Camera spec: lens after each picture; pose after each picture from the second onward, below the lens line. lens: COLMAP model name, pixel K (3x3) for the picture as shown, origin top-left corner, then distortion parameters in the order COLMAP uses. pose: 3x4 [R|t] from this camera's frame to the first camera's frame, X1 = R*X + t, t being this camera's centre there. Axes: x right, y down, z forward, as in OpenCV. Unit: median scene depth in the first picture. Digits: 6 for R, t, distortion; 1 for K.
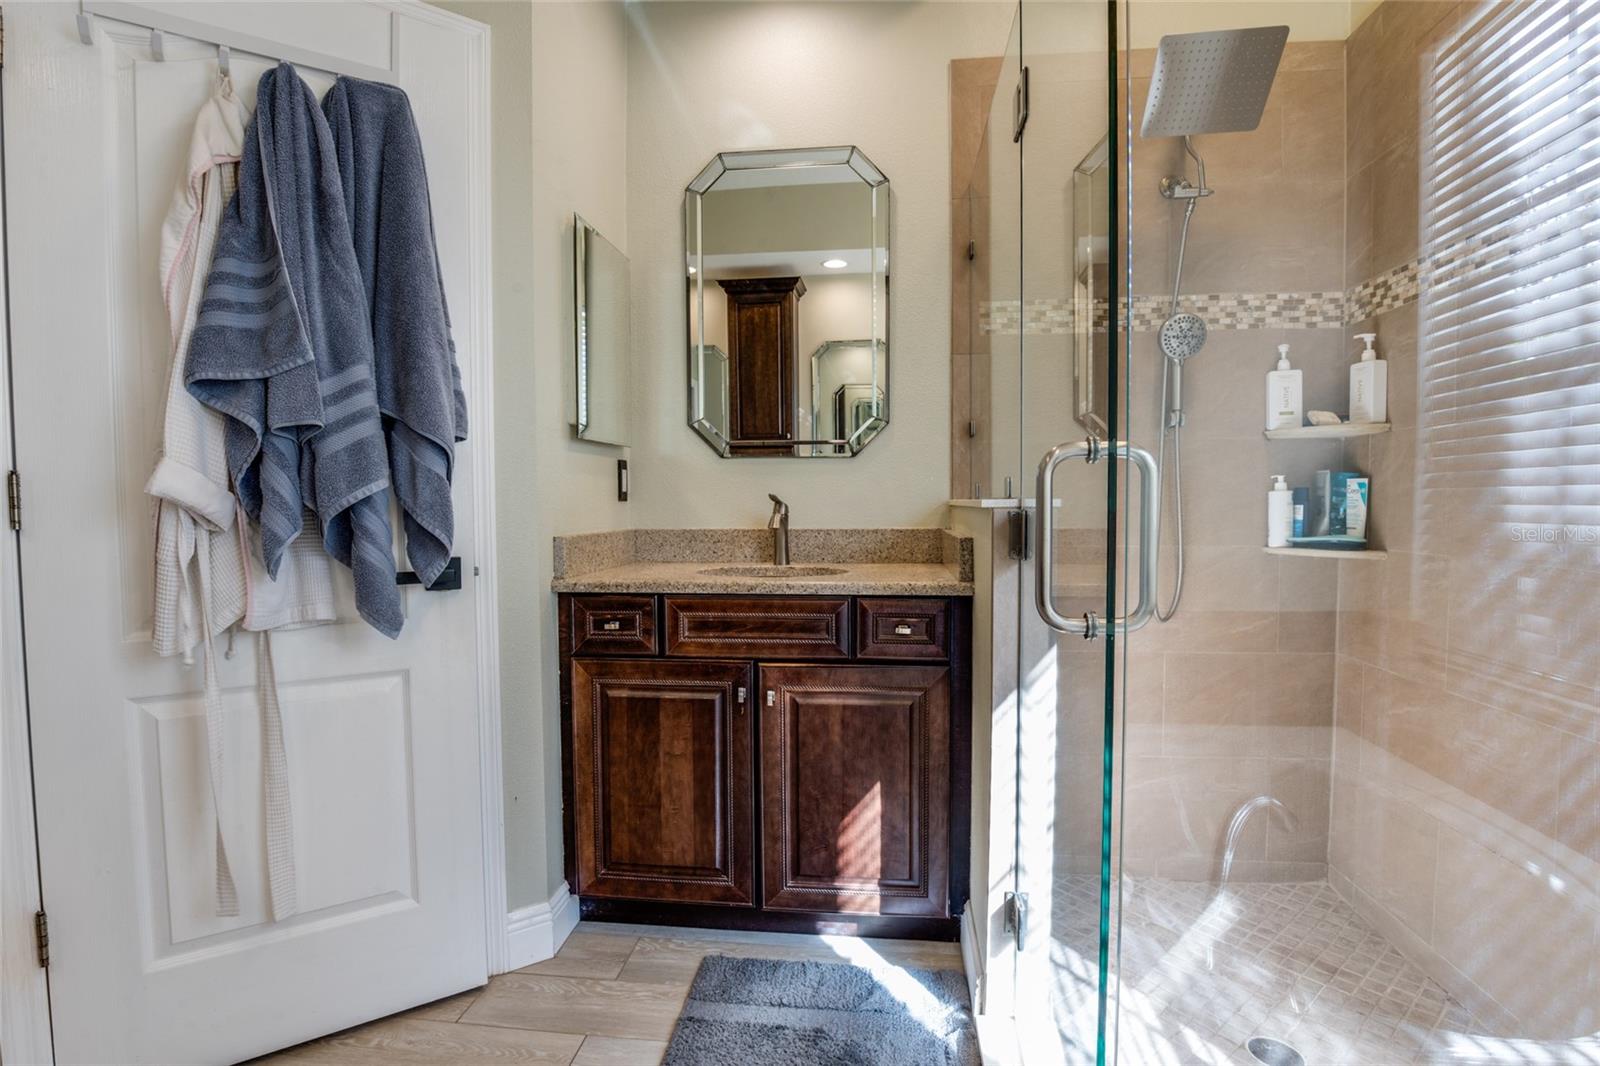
lens RADIAL K [[736.7, 0, 802.0], [0, 736.7, 537.1], [0, 0, 1]] dist [-0.031909, 0.000344]
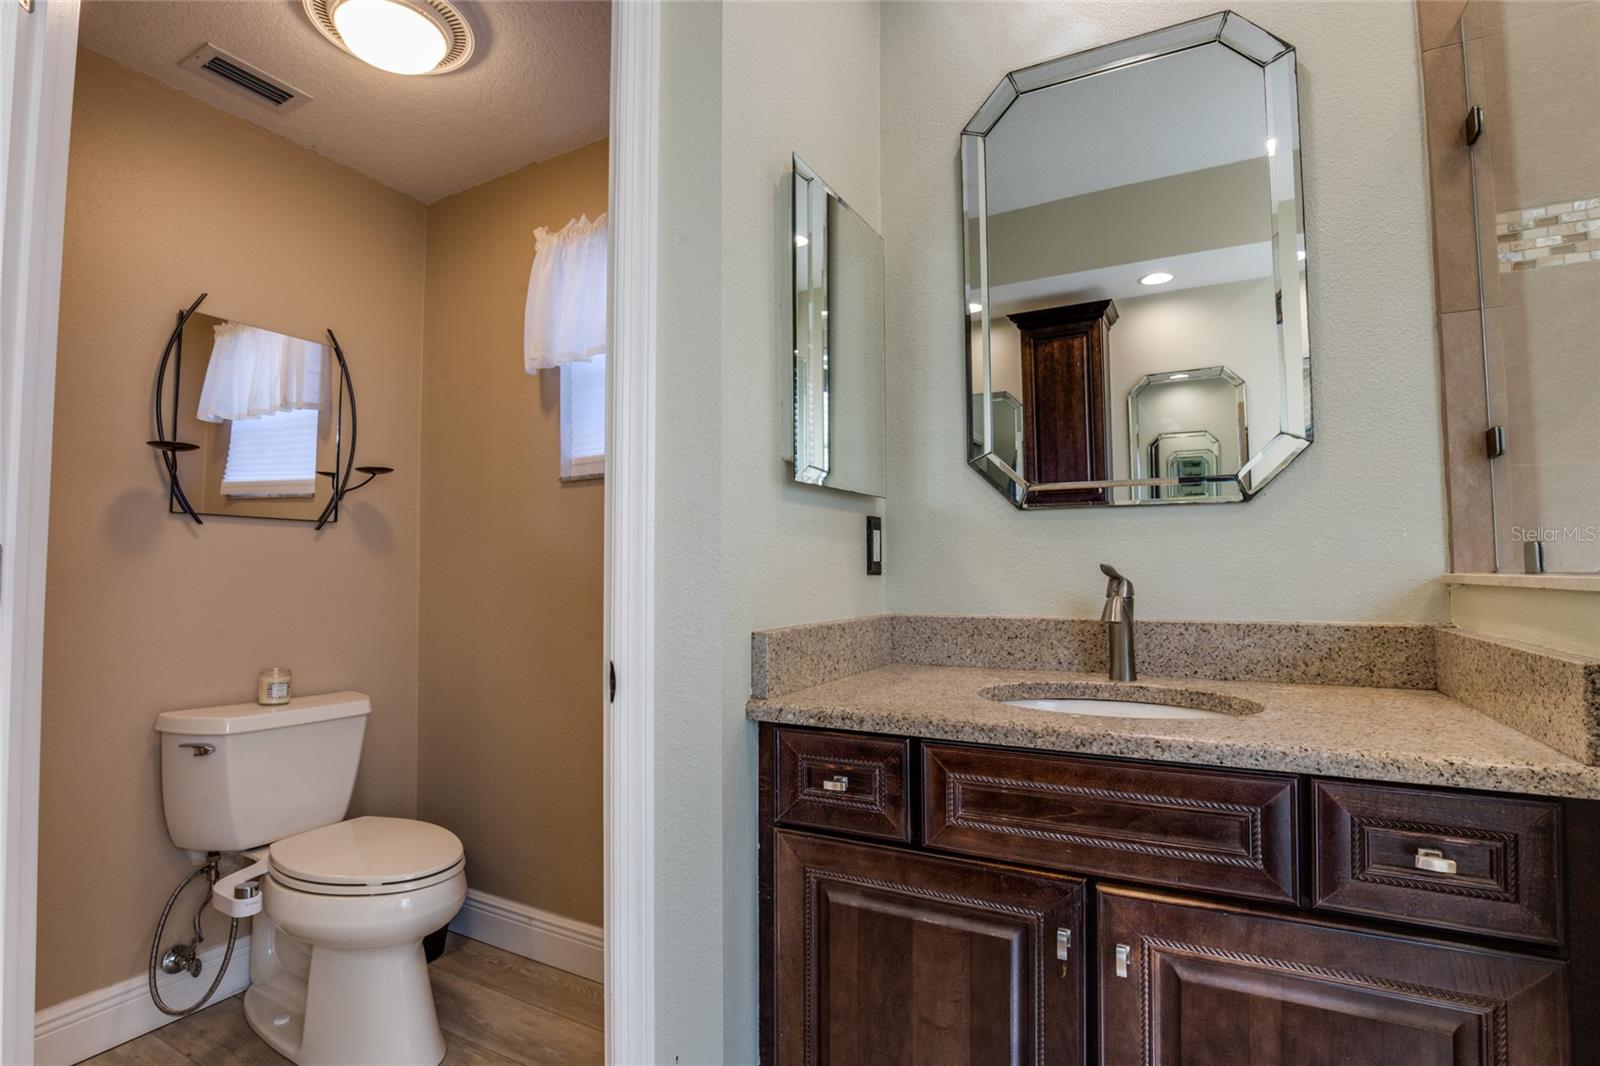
lens RADIAL K [[736.7, 0, 802.0], [0, 736.7, 537.1], [0, 0, 1]] dist [-0.031909, 0.000344]
pose [[0.925267, -0.016063, -0.378977, -0.052158], [-0.019370, 0.995799, -0.089498, -0.026232], [0.378822, 0.090150, 0.921068, 0.411537]]
